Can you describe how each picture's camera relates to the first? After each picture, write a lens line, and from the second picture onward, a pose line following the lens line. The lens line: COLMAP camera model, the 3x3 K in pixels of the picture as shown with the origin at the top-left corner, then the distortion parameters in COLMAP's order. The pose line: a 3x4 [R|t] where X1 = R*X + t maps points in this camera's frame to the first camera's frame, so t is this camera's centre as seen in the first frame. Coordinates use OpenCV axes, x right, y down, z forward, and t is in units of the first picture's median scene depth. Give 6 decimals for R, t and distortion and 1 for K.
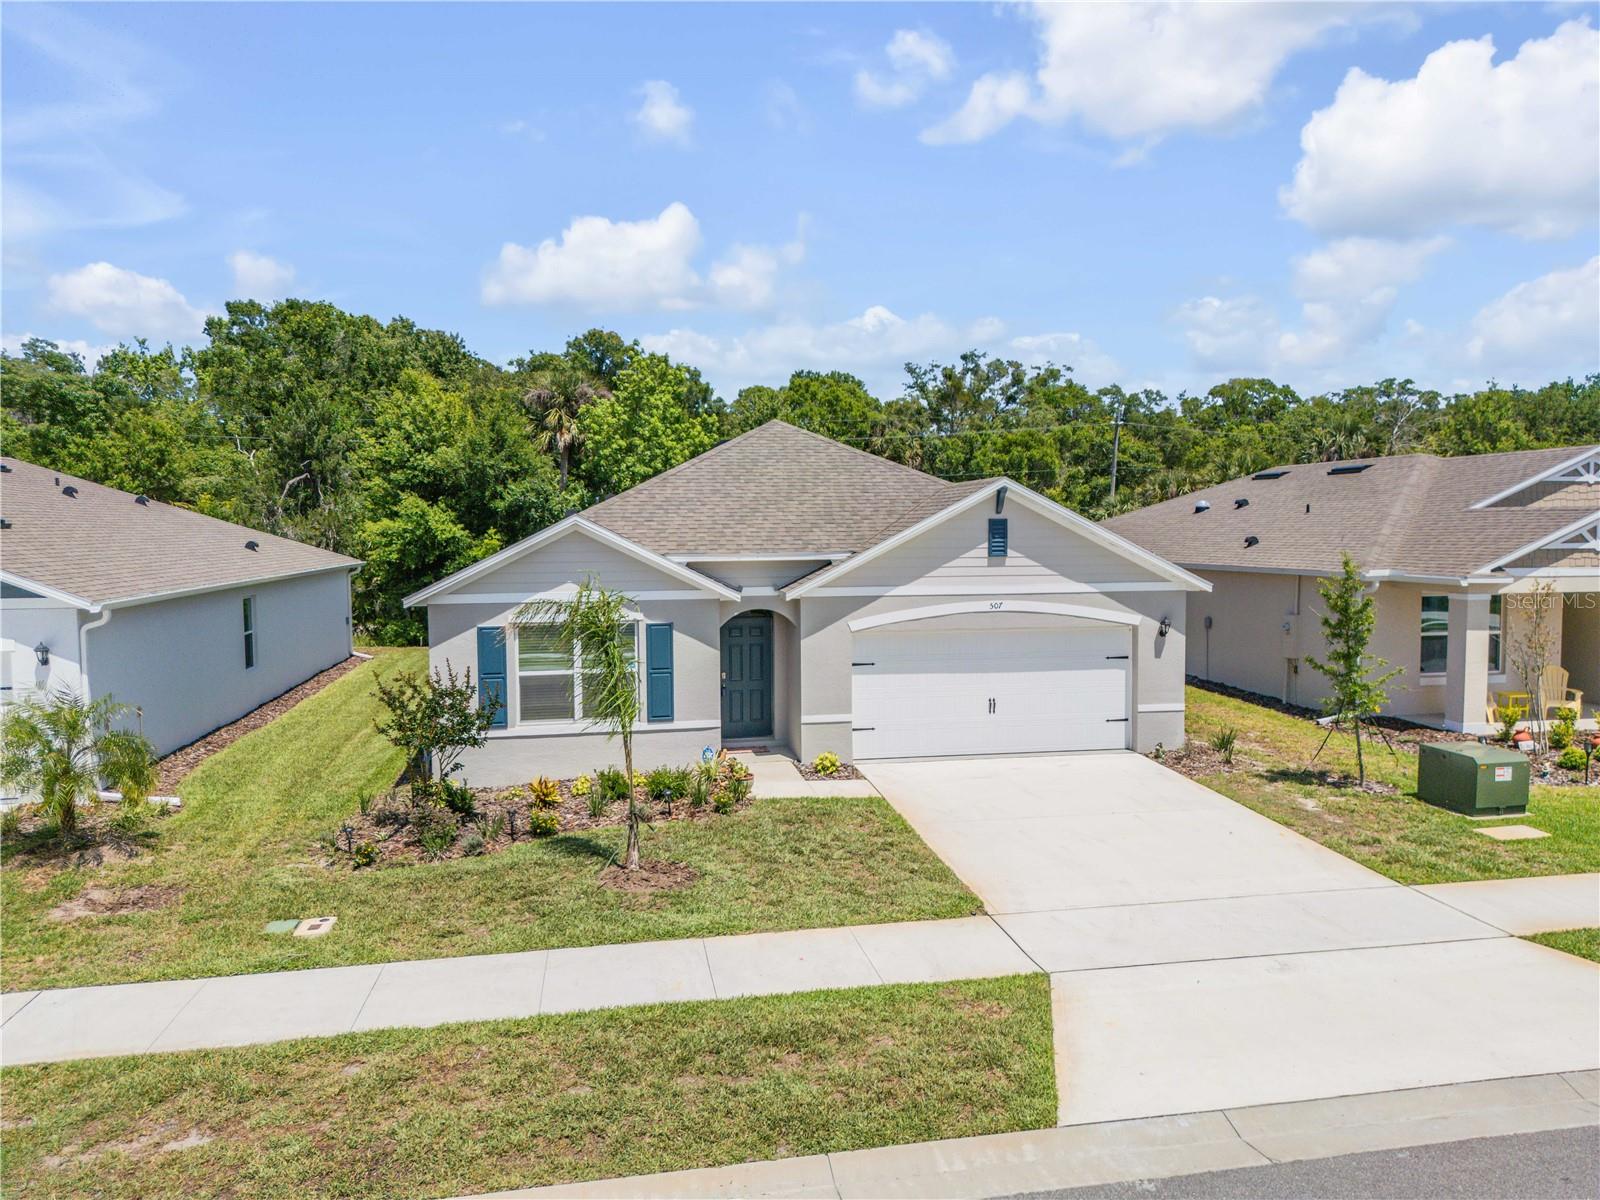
lens RADIAL K [[1132.9, 0, 799.0], [0, 1132.9, 592.4], [0, 0, 1]] dist [0.075781, -0.084469]
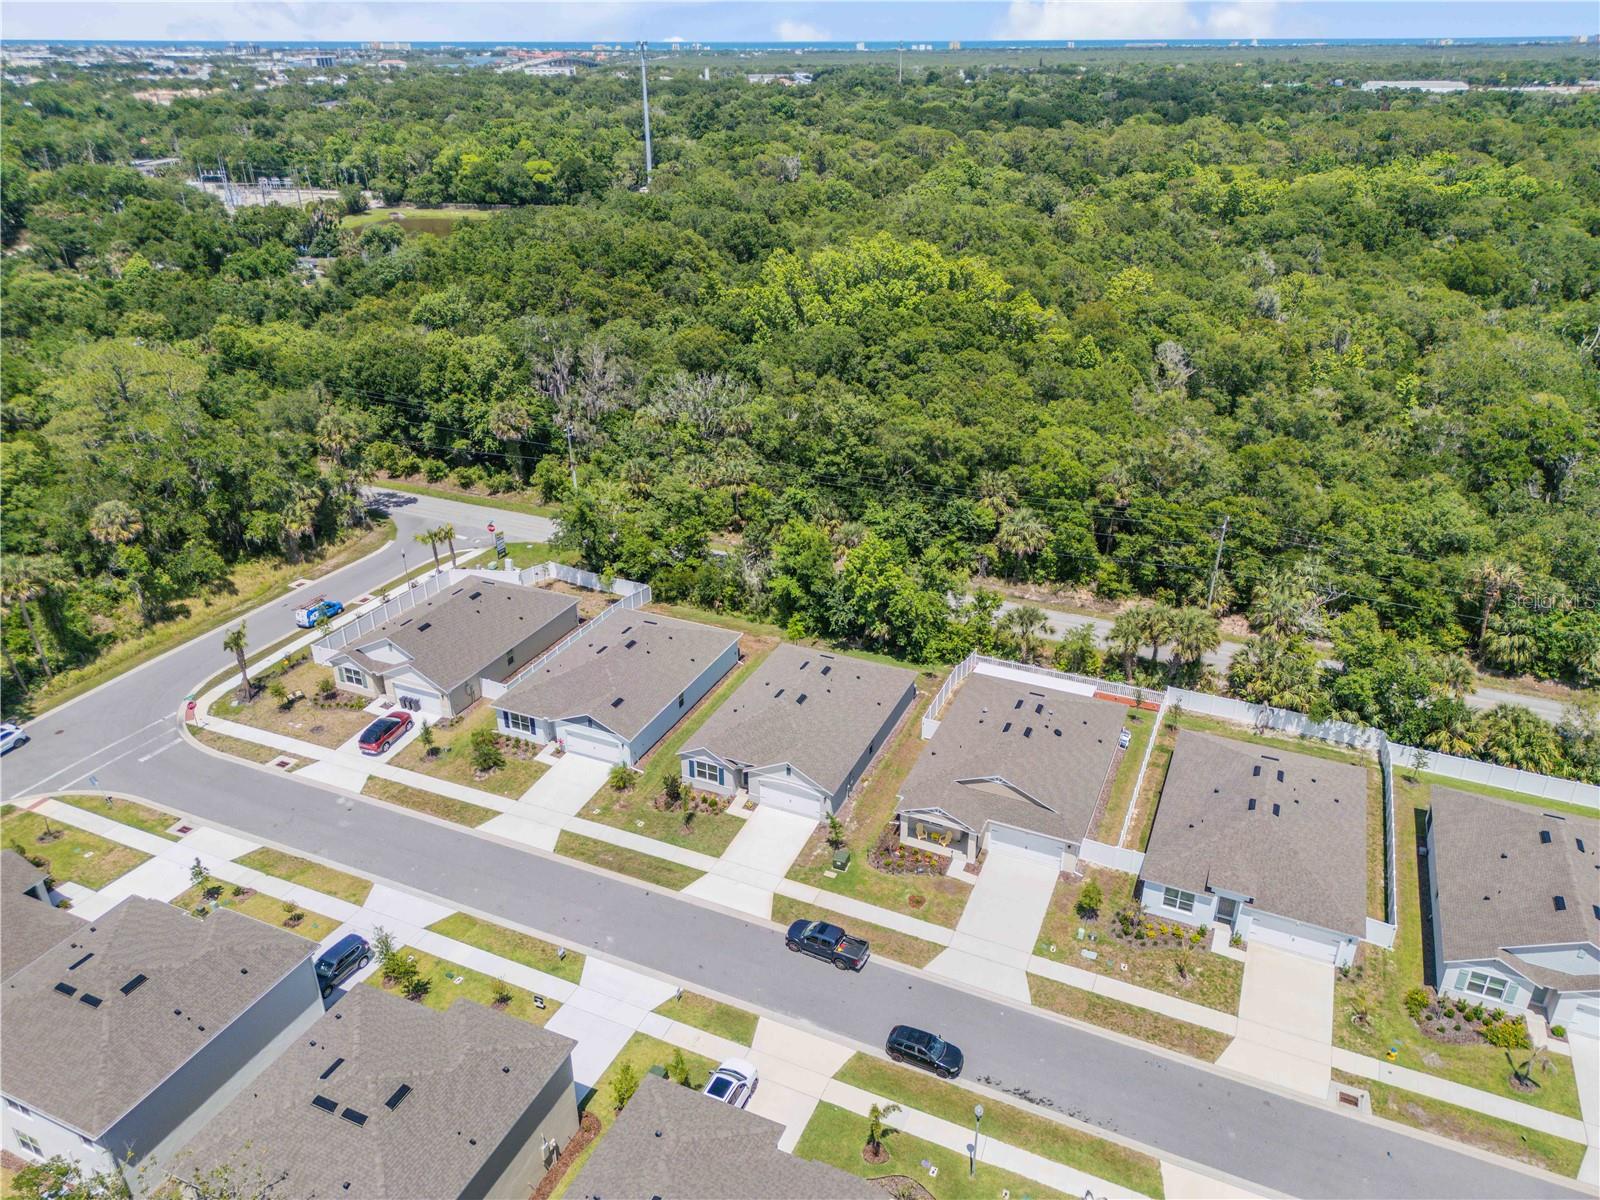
lens RADIAL K [[1130.9, 0, 795.0], [0, 1130.9, 608.6], [0, 0, 1]] dist [0.081454, -0.102429]
pose [[0.818192, 0.262090, -0.511732, 2.377274], [-0.033844, 0.910467, 0.412195, -2.539512], [0.573947, -0.319935, 0.753807, -2.181242]]
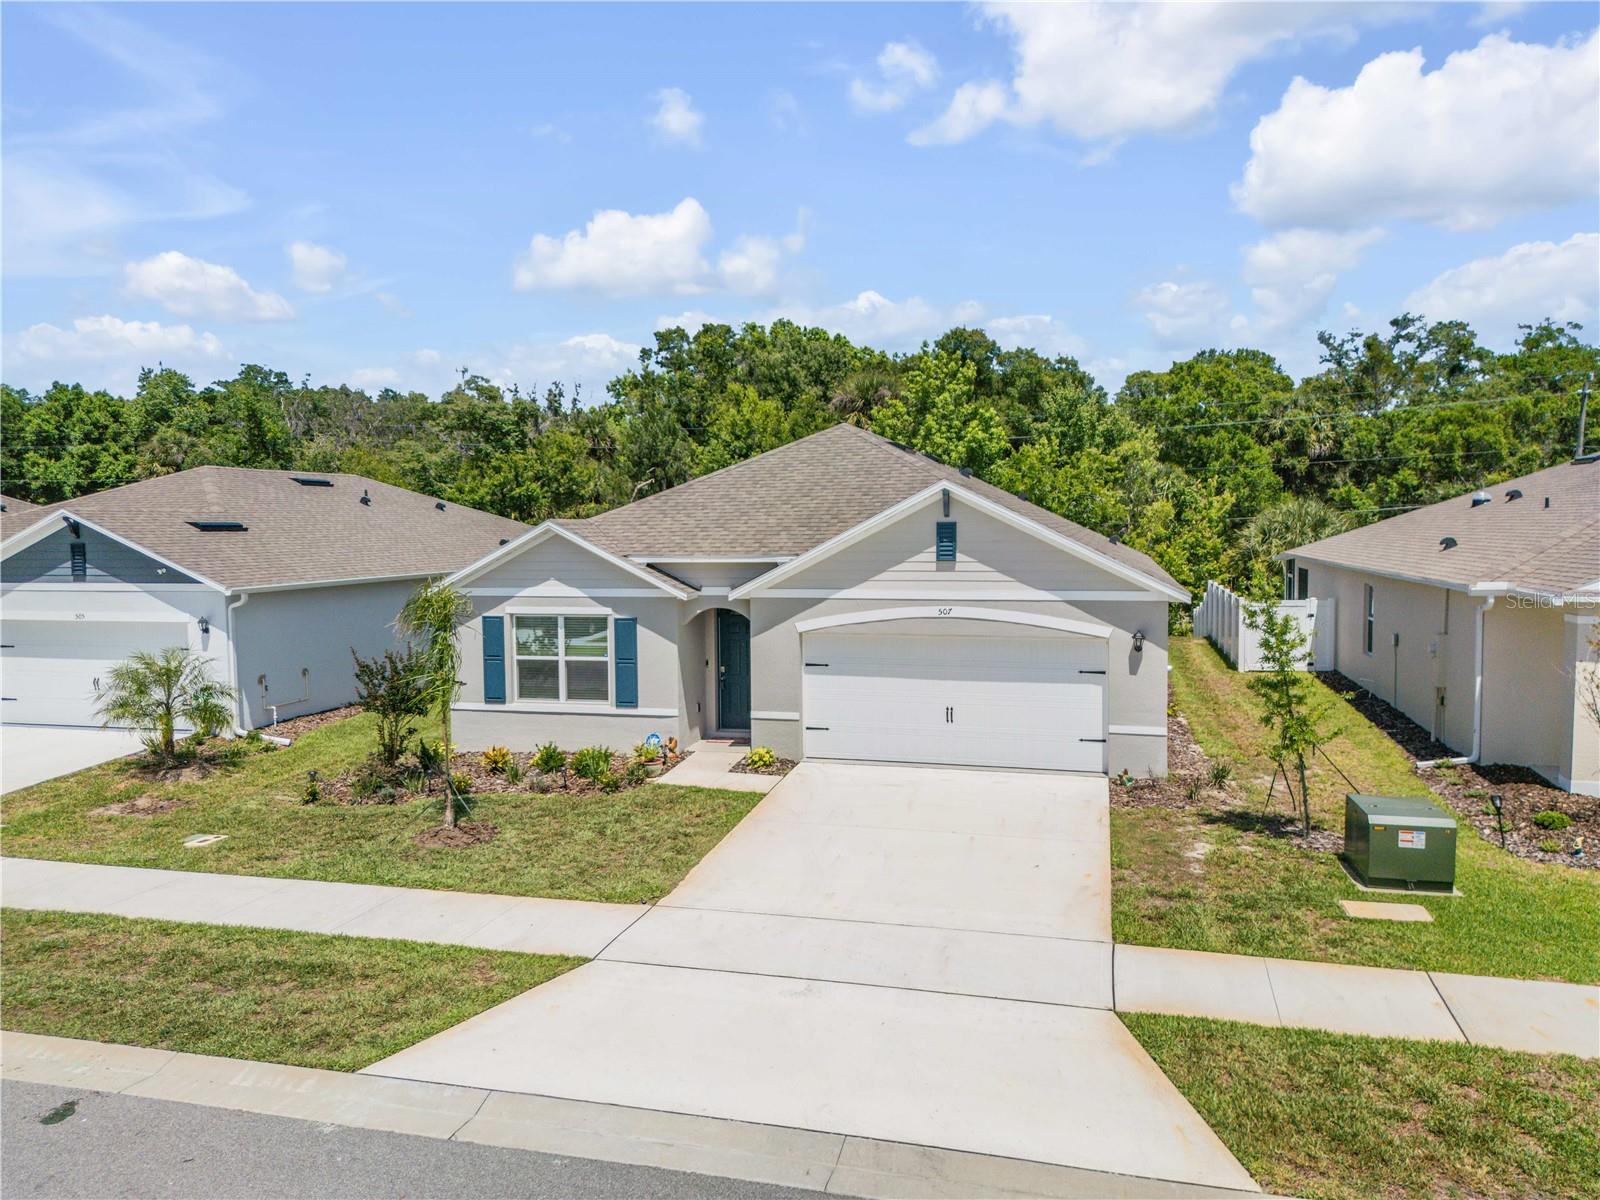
lens RADIAL K [[1132.9, 0, 799.0], [0, 1132.9, 592.4], [0, 0, 1]] dist [0.075781, -0.084469]
pose [[0.900442, 0.024038, -0.434311, 0.506025], [-0.020904, 0.999710, 0.011992, -0.014404], [0.434473, -0.001719, 0.900683, 0.077647]]
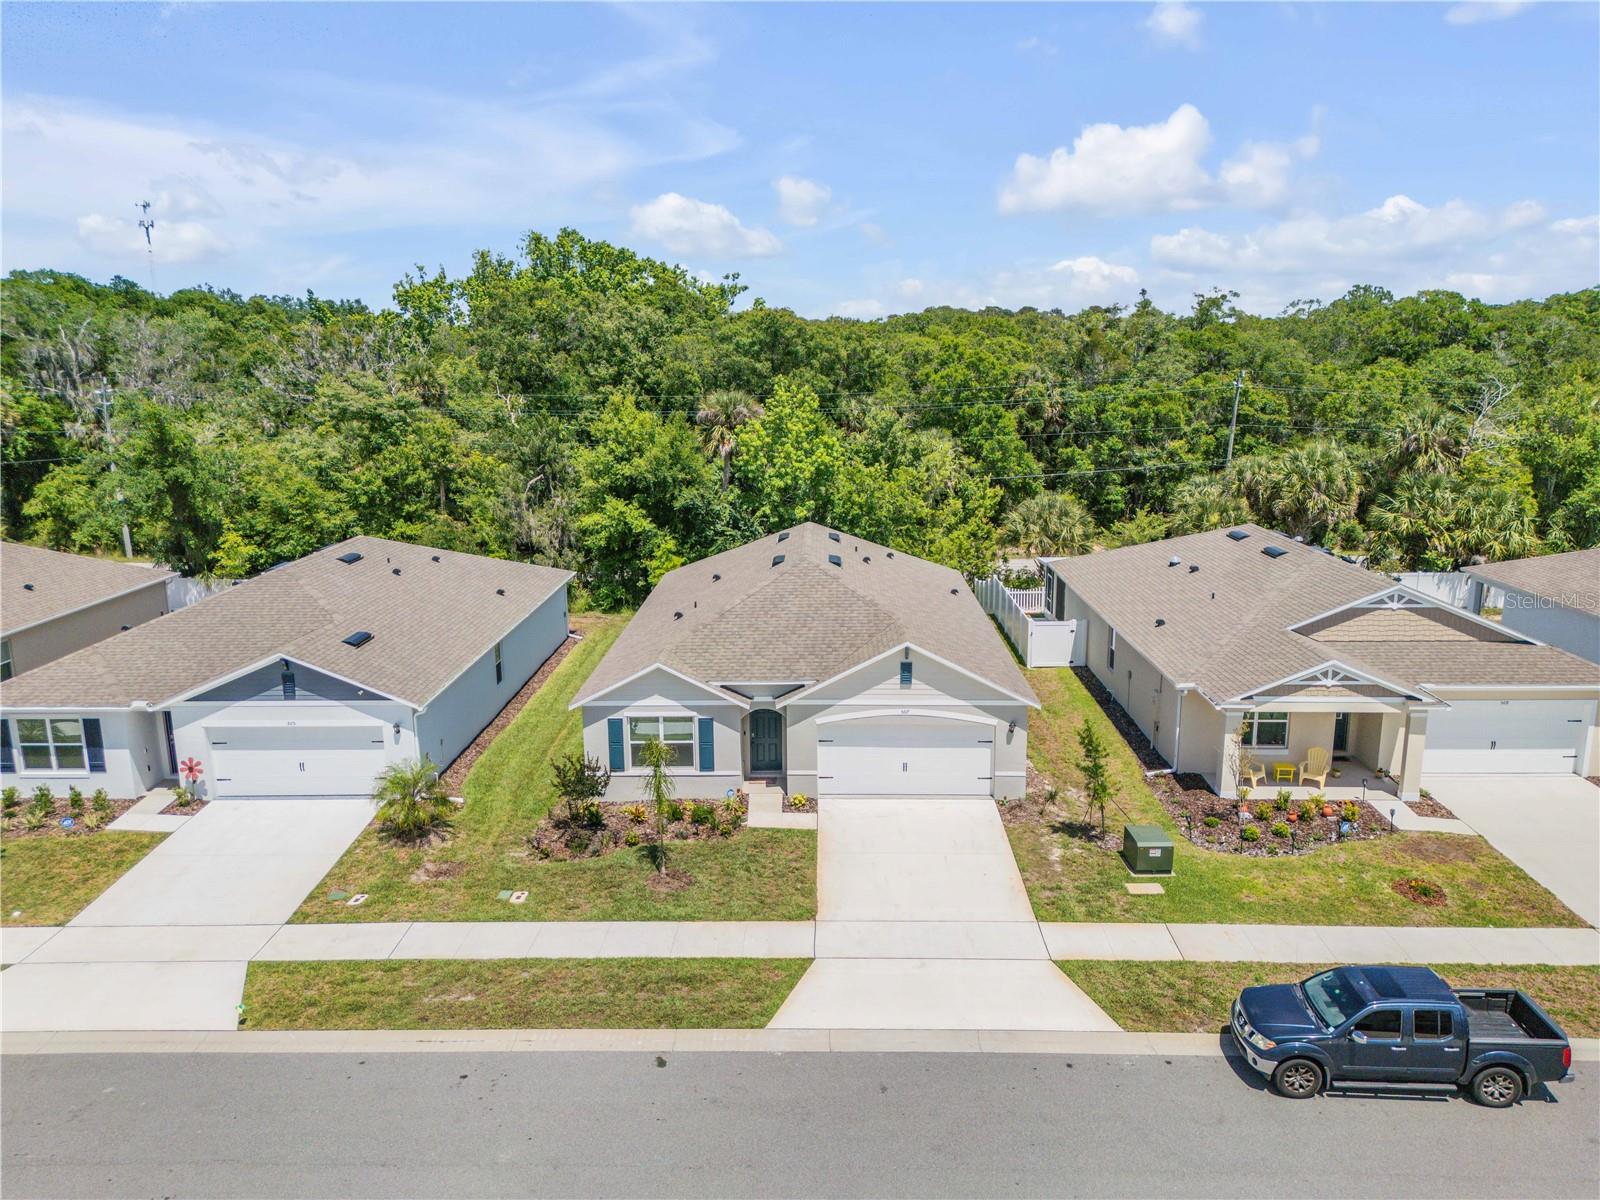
lens RADIAL K [[1132.9, 0, 799.0], [0, 1132.9, 592.4], [0, 0, 1]] dist [0.075781, -0.084469]
pose [[0.978253, 0.042159, -0.203087, 0.370276], [-0.010309, 0.987798, 0.155400, -0.442247], [0.207160, -0.149927, 0.966751, -0.653449]]
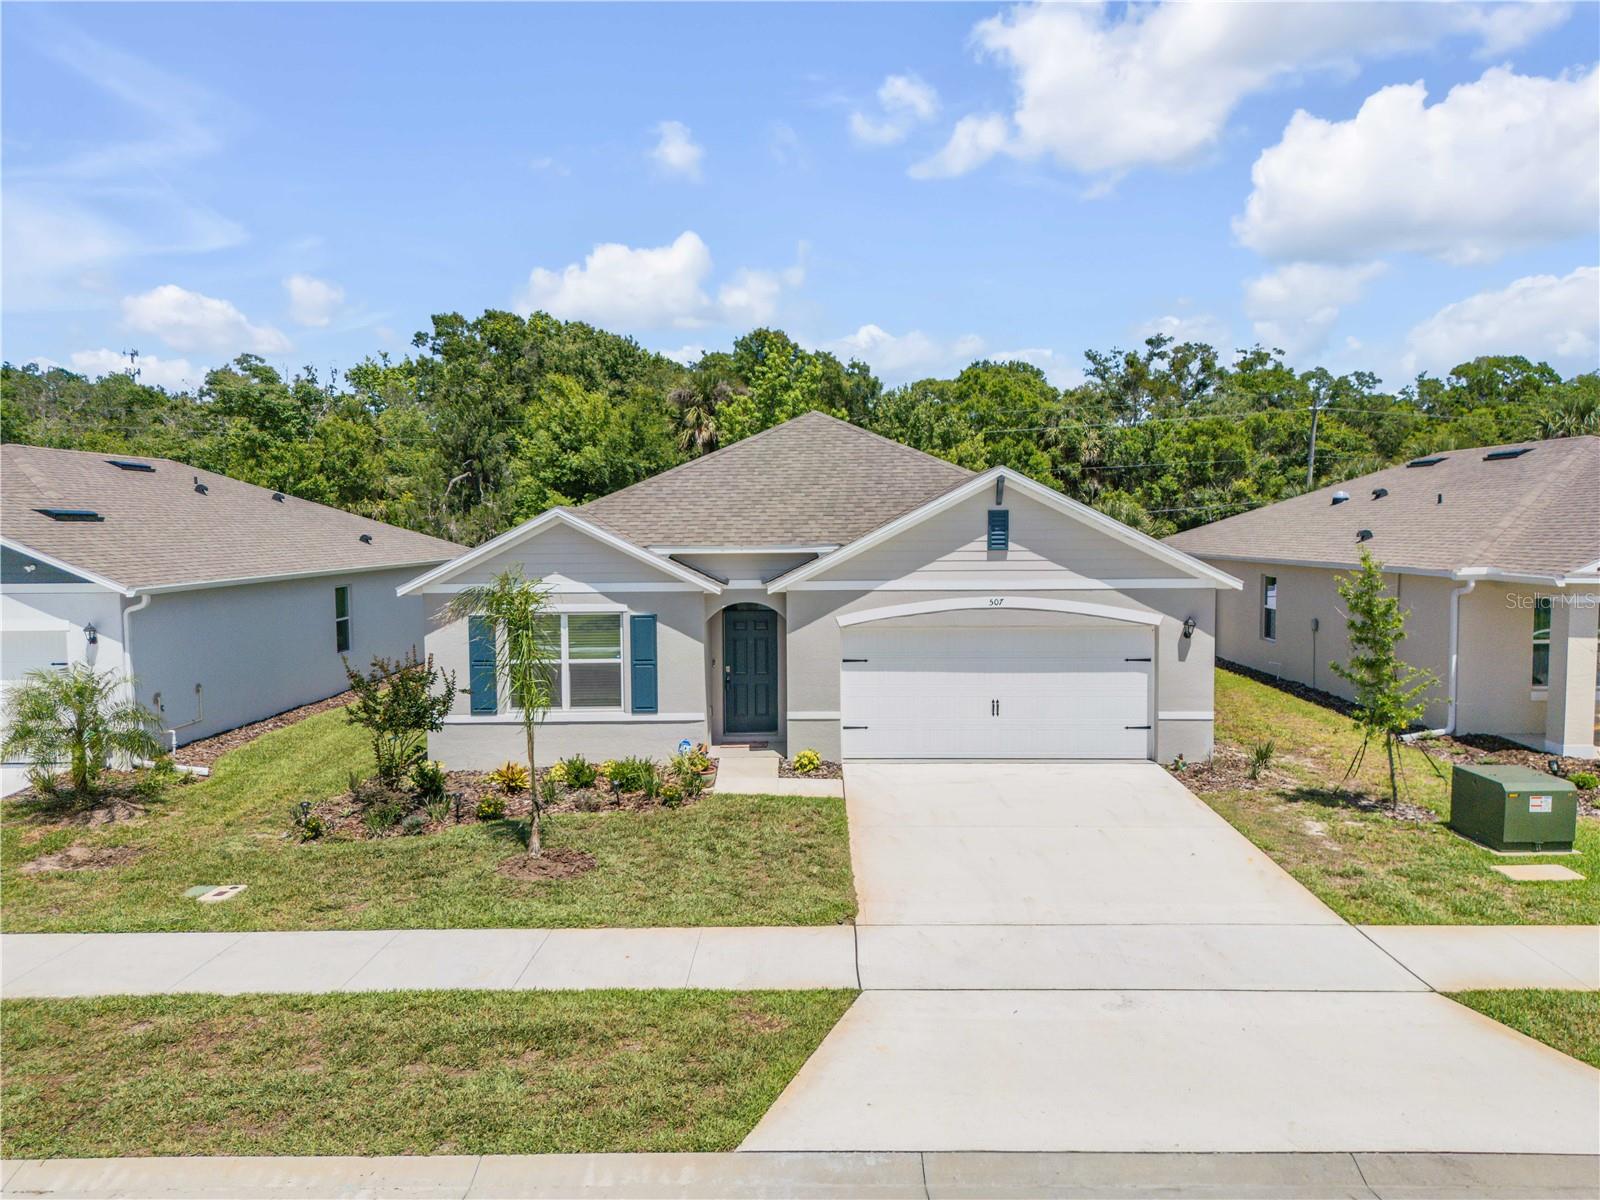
lens RADIAL K [[1132.9, 0, 799.0], [0, 1132.9, 592.4], [0, 0, 1]] dist [0.075781, -0.084469]
pose [[0.980028, 0.011185, -0.198543, 0.210609], [-0.010539, 0.999935, 0.004309, 0.001335], [0.198578, -0.002131, 0.980083, 0.041636]]
